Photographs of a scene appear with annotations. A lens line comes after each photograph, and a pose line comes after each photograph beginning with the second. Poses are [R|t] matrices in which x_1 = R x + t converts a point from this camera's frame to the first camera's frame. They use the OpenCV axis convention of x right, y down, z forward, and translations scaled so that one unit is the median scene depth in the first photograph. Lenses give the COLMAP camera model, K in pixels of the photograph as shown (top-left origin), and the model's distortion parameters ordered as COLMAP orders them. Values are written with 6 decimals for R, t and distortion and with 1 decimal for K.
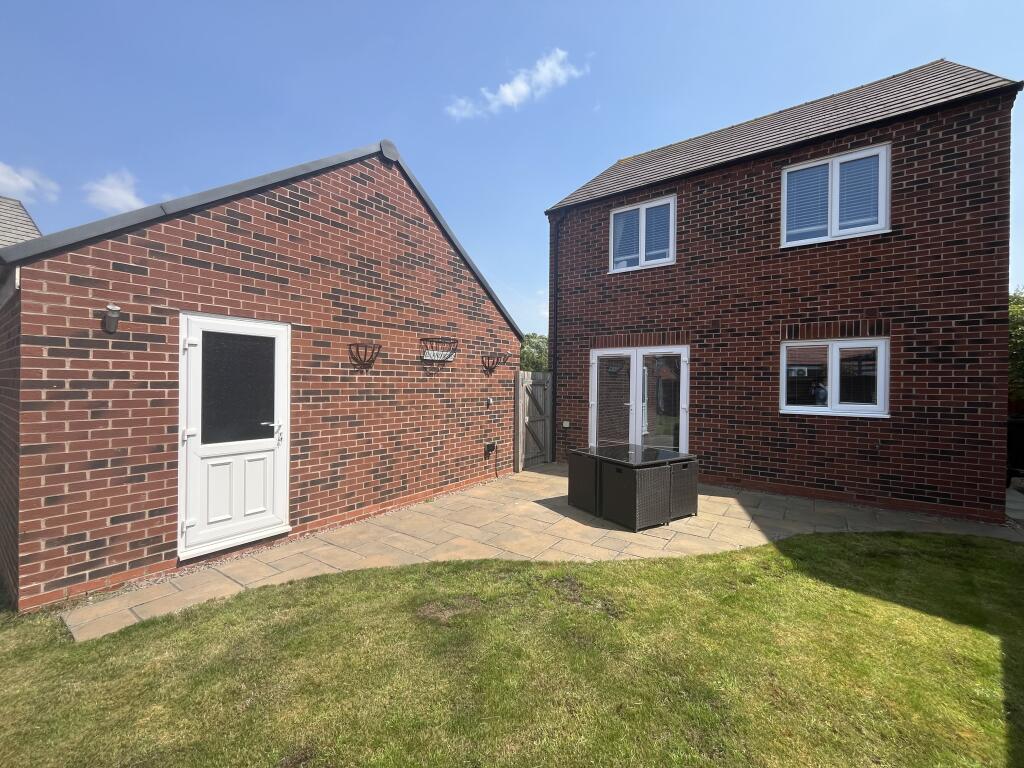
lens RADIAL K [[417.4, 0, 509.8], [0, 417.4, 383.9], [0, 0, 1]] dist [-0.004338, -0.000323]
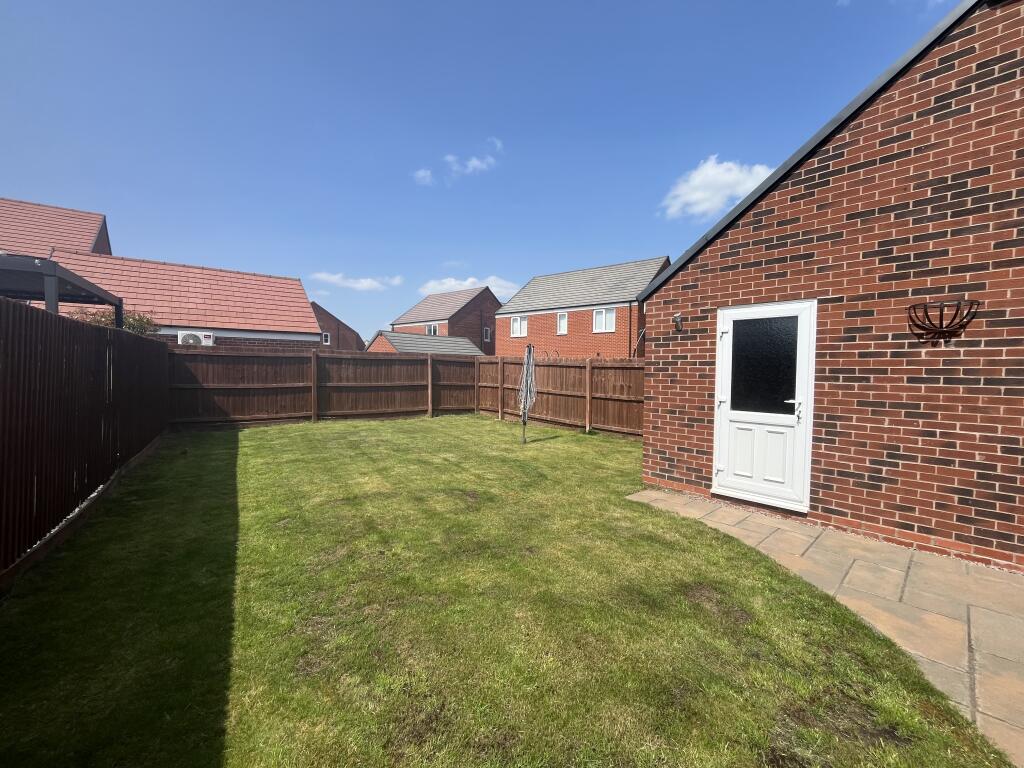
lens RADIAL K [[417.4, 0, 511.2], [0, 417.4, 384.0], [0, 0, 1]] dist [-0.004338, -0.000323]
pose [[-0.189391, 0.023512, -0.981620, 0.509656], [-0.012362, 0.999577, 0.026327, 0.032691], [0.981824, 0.017121, -0.189020, 0.466398]]
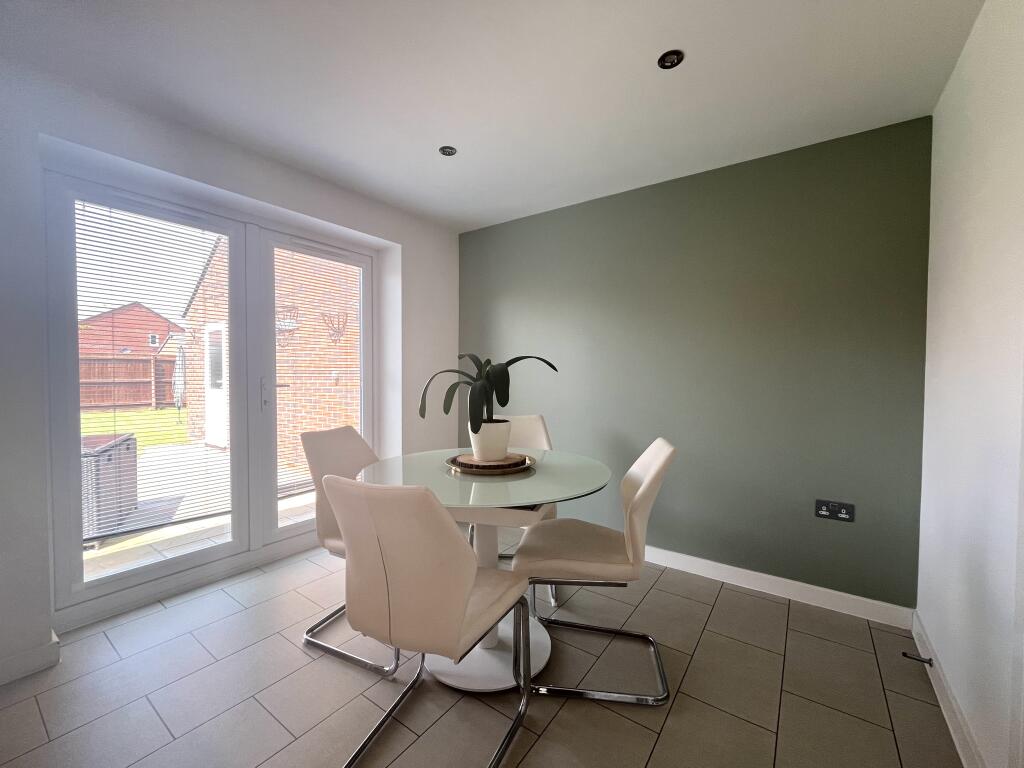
lens RADIAL K [[417.4, 0, 508.7], [0, 417.4, 390.1], [0, 0, 1]] dist [-0.004338, -0.000323]
pose [[0.007824, 0.022288, -0.999721, 1.021242], [-0.013908, 0.999657, 0.022178, 0.073323], [0.999873, 0.013731, 0.008131, 1.984466]]
